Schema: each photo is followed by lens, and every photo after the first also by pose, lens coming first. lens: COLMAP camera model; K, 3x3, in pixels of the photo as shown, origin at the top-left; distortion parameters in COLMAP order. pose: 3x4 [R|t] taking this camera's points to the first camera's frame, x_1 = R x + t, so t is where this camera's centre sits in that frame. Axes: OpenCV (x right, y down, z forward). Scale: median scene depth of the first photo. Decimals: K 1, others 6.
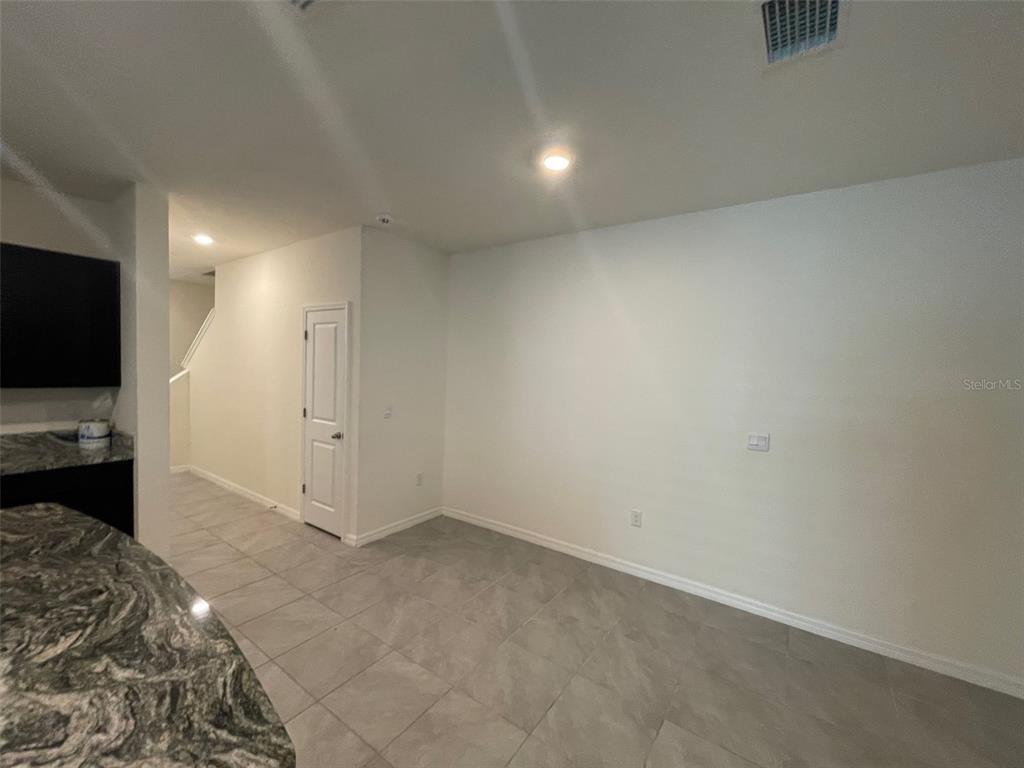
lens RADIAL K [[414.2, 0, 512.0], [0, 414.2, 384.0], [0, 0, 1]] dist [-0.000964, 0.000087]
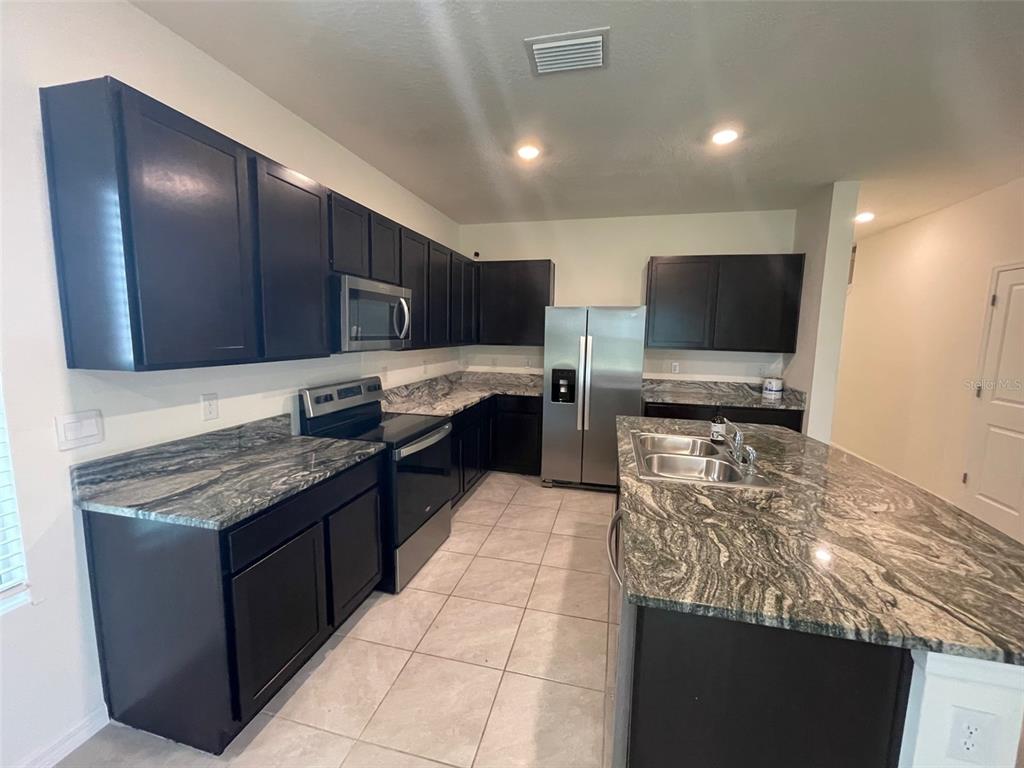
lens RADIAL K [[414.2, 0, 512.0], [0, 414.2, 384.0], [0, 0, 1]] dist [-0.000964, 0.000087]
pose [[0.357554, 0.094146, -0.929135, -0.068424], [-0.050922, 0.995391, 0.081263, 0.042663], [0.932503, 0.018257, 0.360700, -0.272300]]
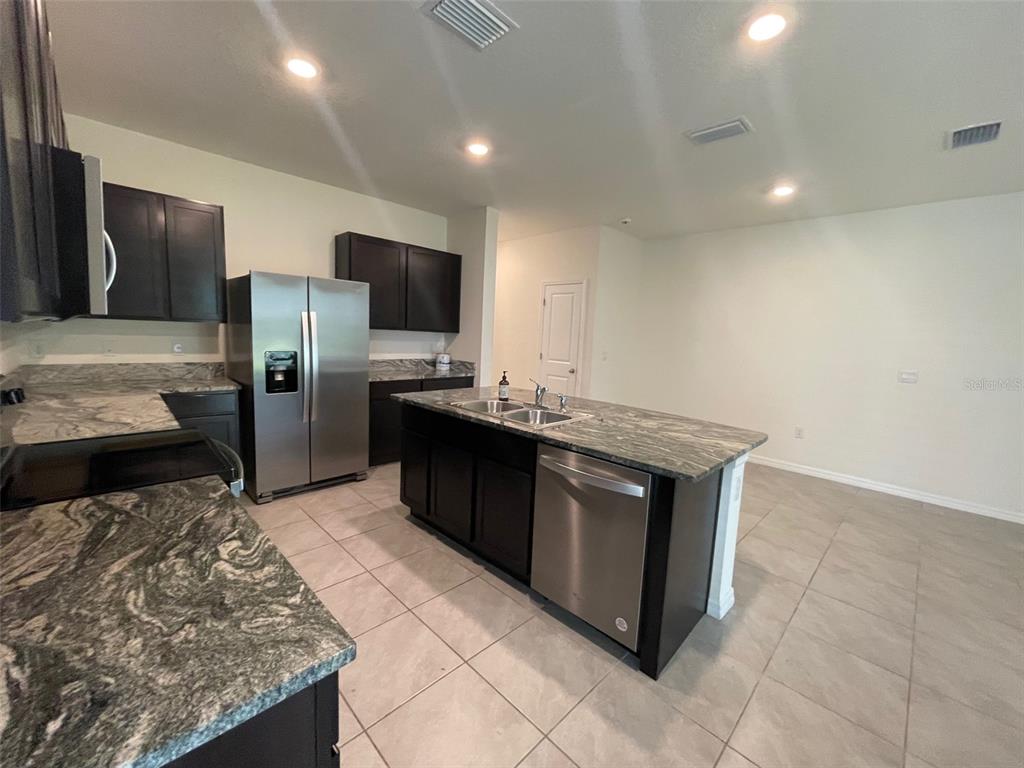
lens RADIAL K [[414.2, 0, 512.0], [0, 414.2, 384.0], [0, 0, 1]] dist [-0.000964, 0.000087]
pose [[0.984271, 0.036082, -0.172940, -0.457501], [-0.024126, 0.997203, 0.070741, 0.087393], [0.175009, -0.065456, 0.982389, -0.586316]]
